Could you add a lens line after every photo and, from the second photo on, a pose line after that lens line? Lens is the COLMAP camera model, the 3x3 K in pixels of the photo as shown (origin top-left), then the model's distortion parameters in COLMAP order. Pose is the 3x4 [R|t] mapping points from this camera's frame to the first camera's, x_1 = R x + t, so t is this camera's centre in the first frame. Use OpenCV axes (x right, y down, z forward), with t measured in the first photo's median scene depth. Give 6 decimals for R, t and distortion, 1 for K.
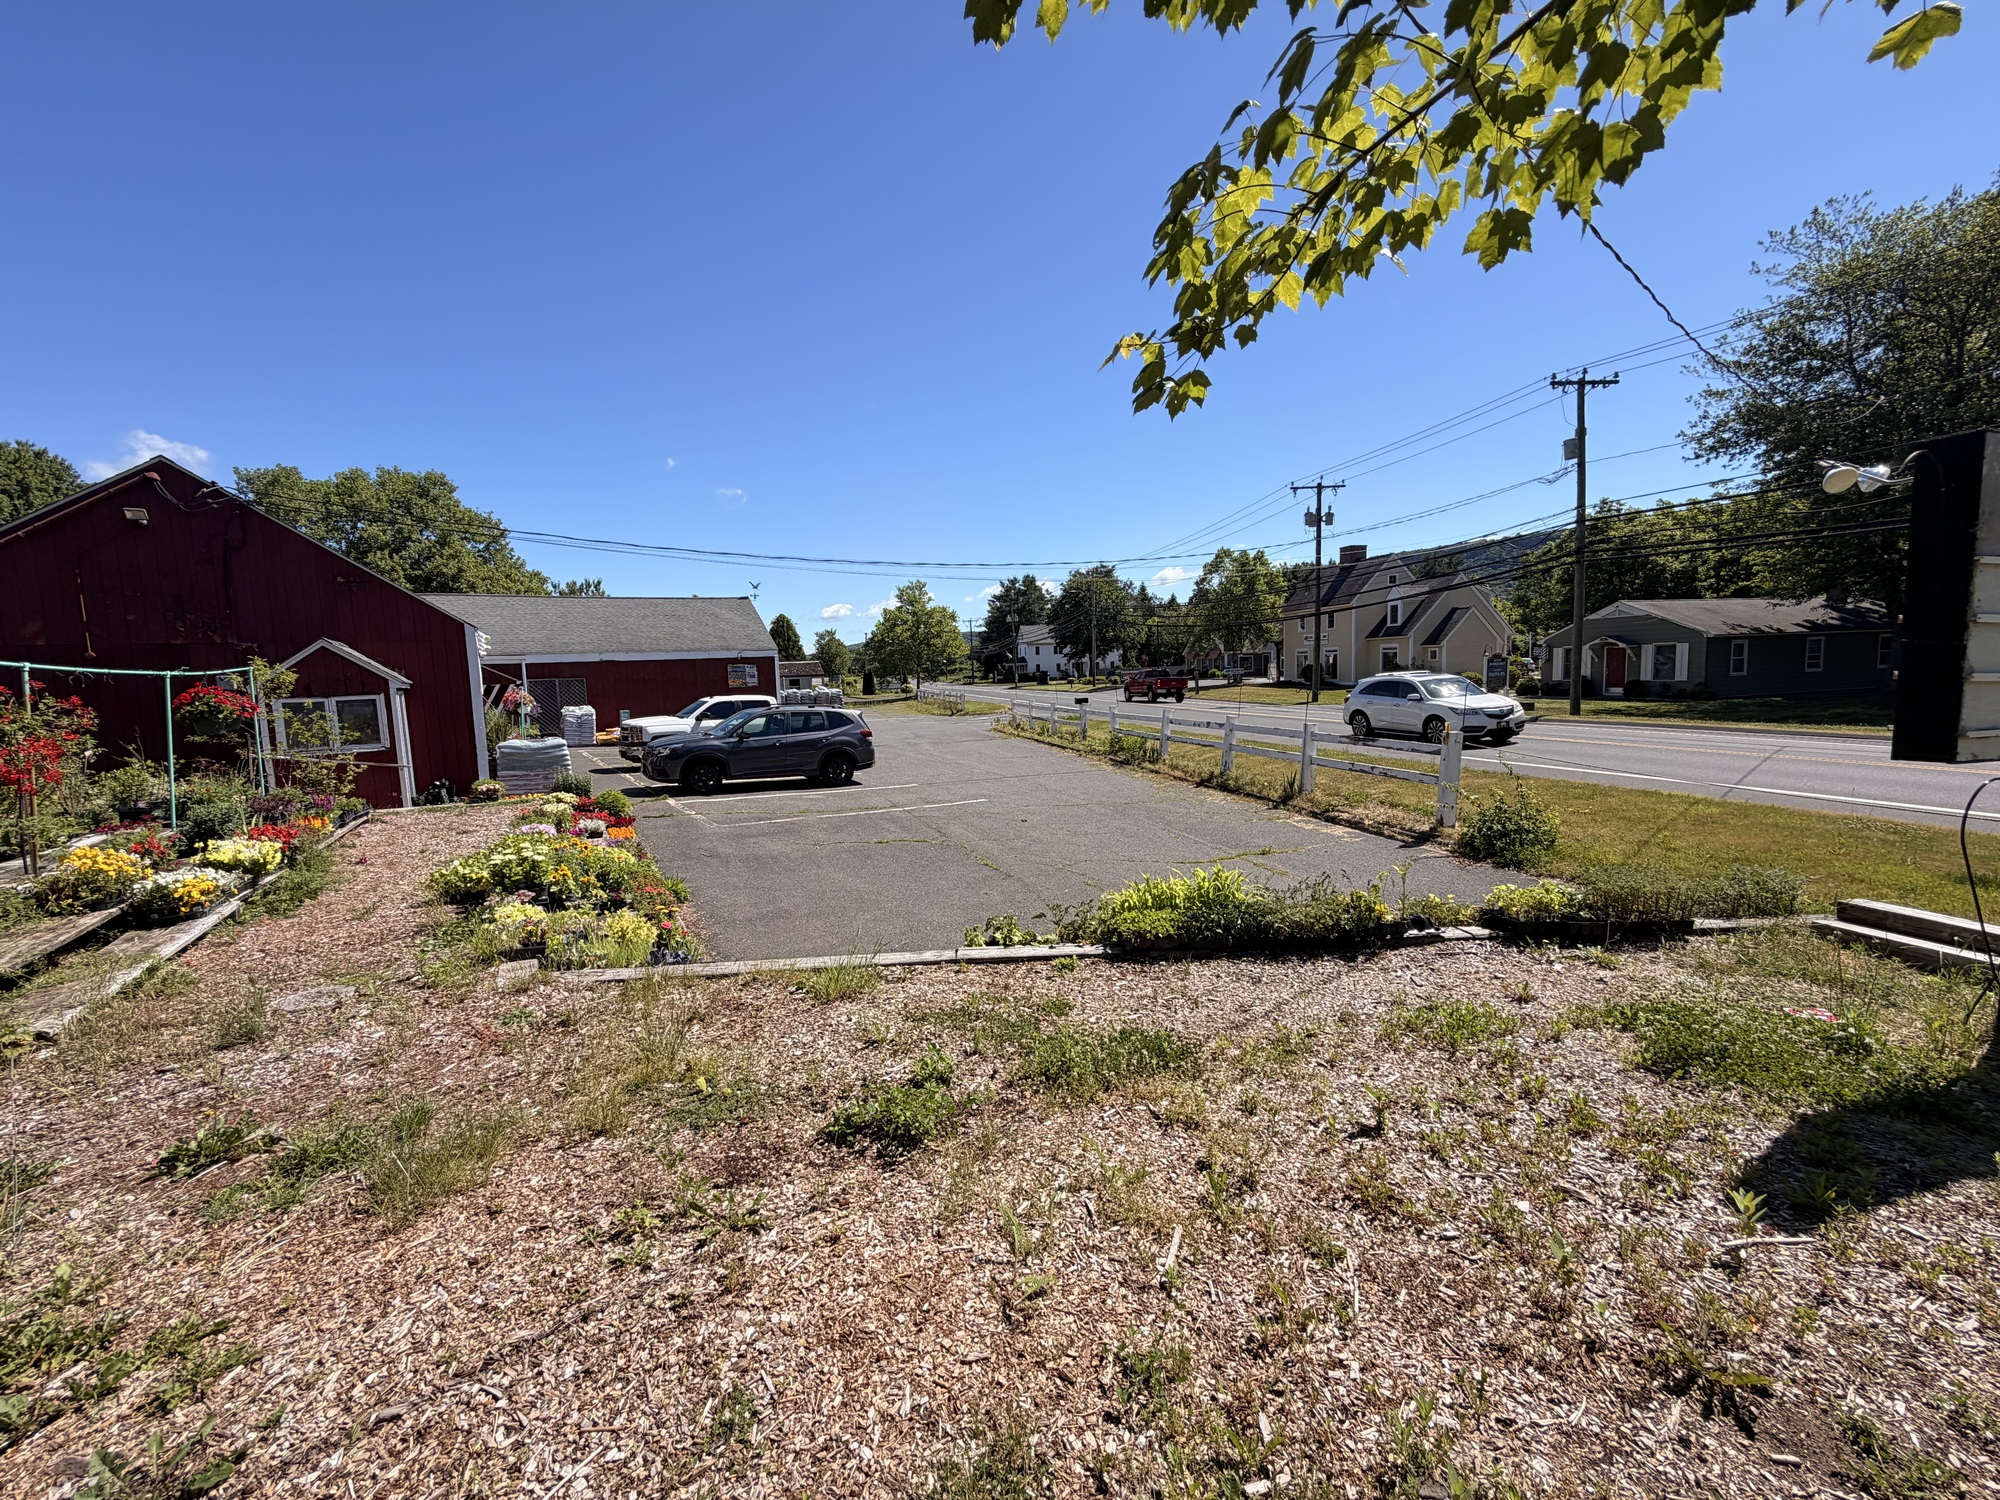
lens RADIAL K [[788.6, 0, 1000.0], [0, 788.6, 750.0], [0, 0, 1]] dist [-0.001448, -0.000253]
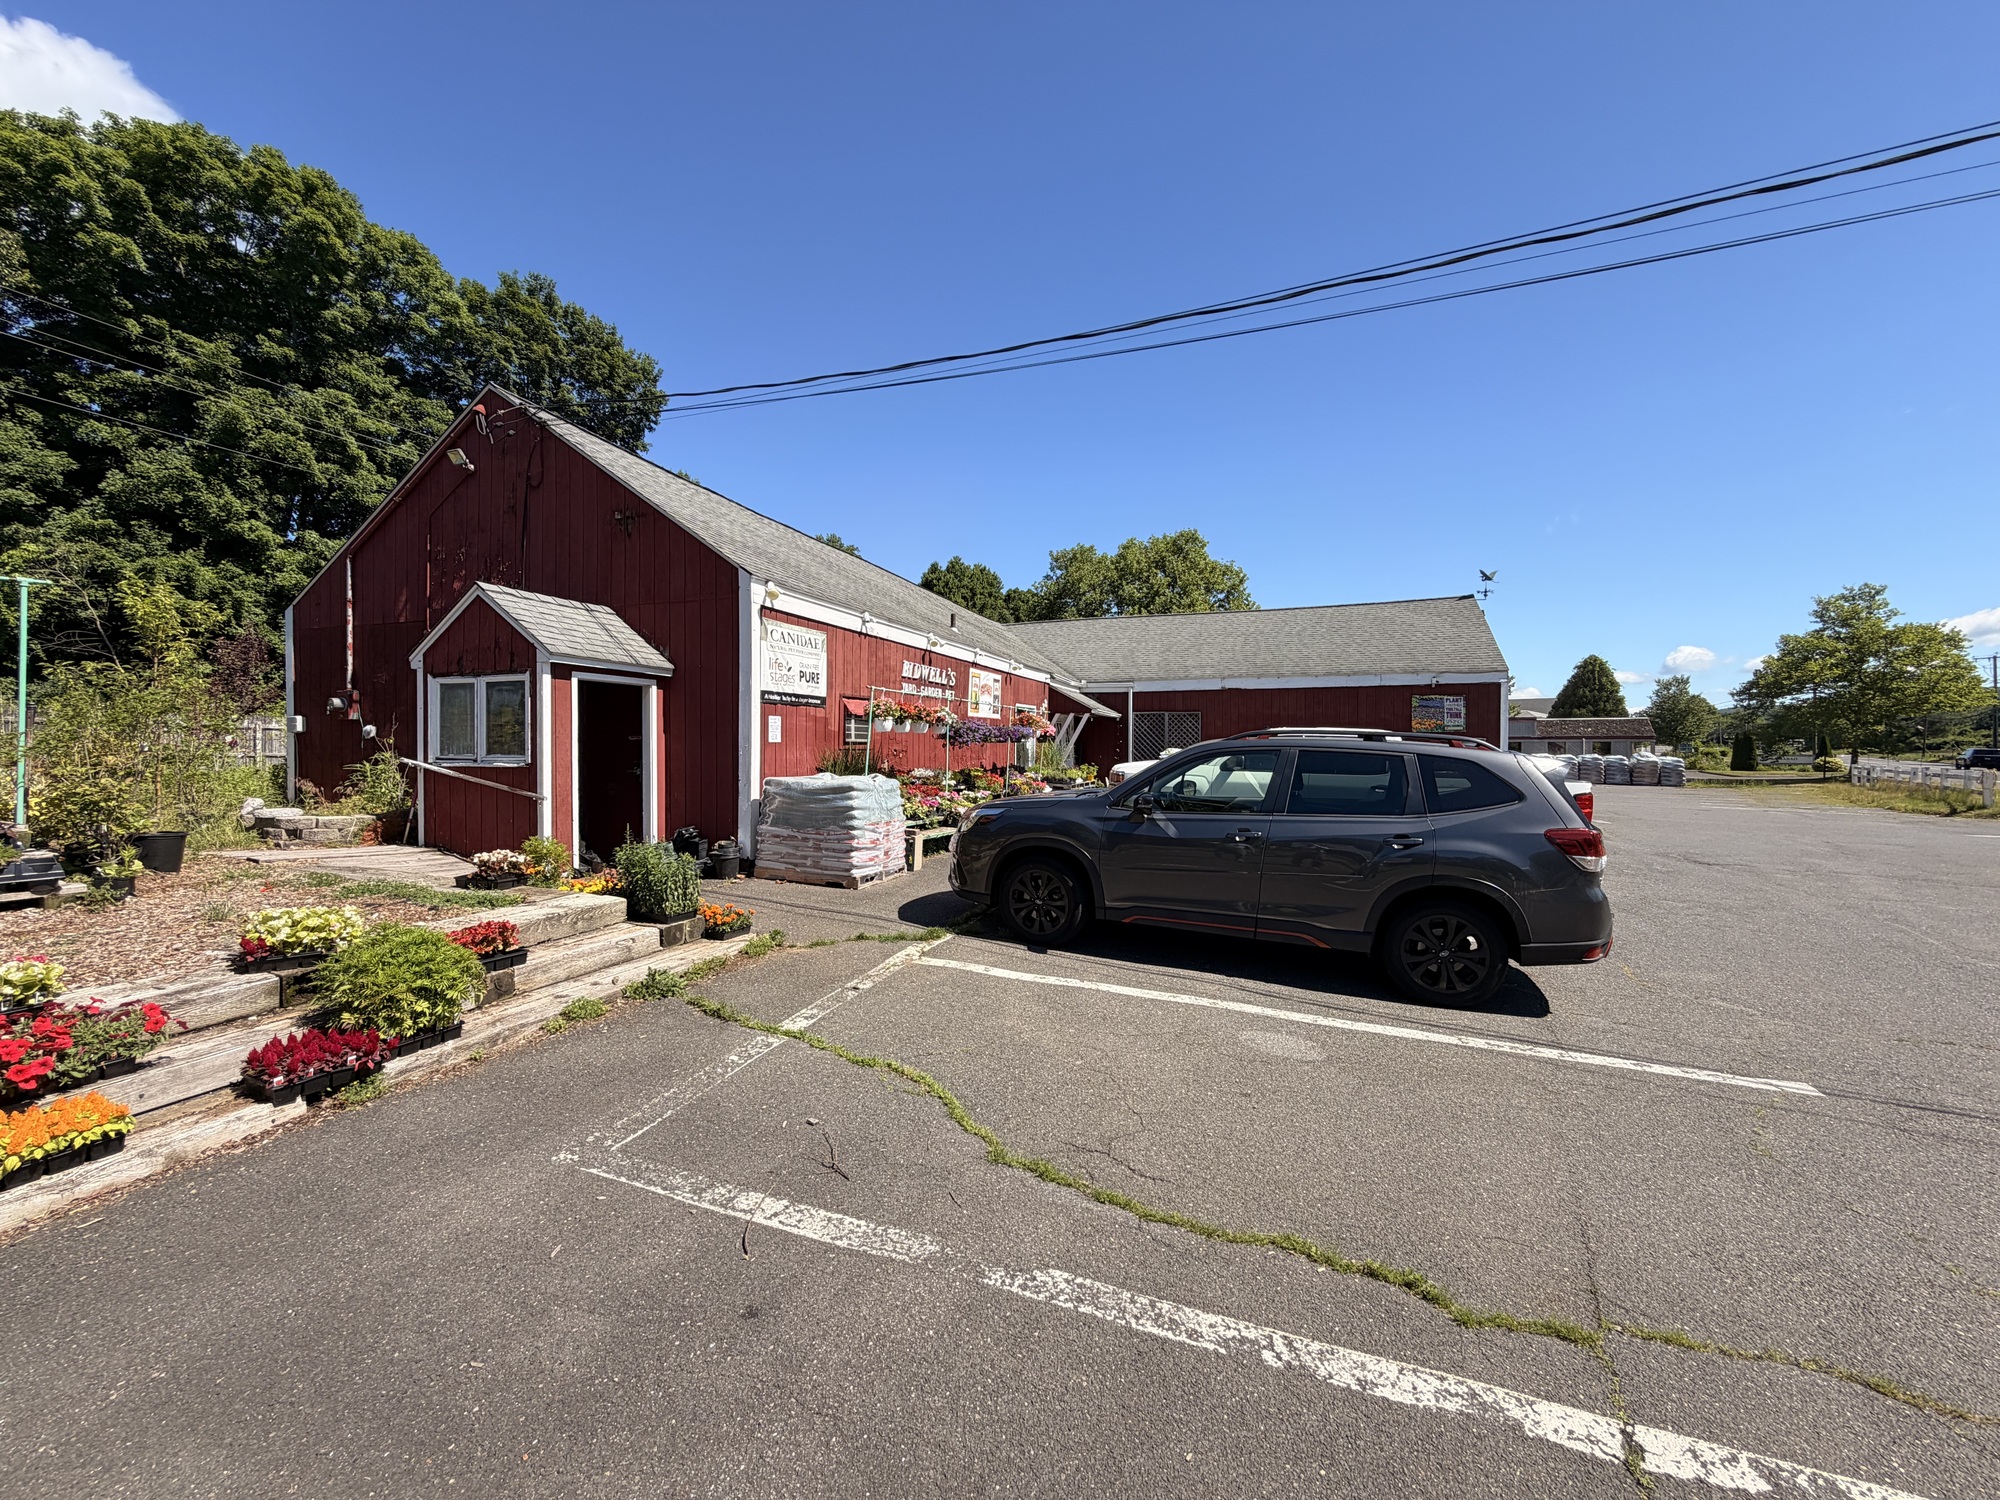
lens RADIAL K [[788.6, 0, 1000.0], [0, 788.6, 750.0], [0, 0, 1]] dist [-0.001448, -0.000253]
pose [[0.597635, 0.039590, -0.800790, -0.014783], [-0.104602, 0.994094, -0.028918, -0.005052], [0.794915, 0.101047, 0.598247, 0.144139]]
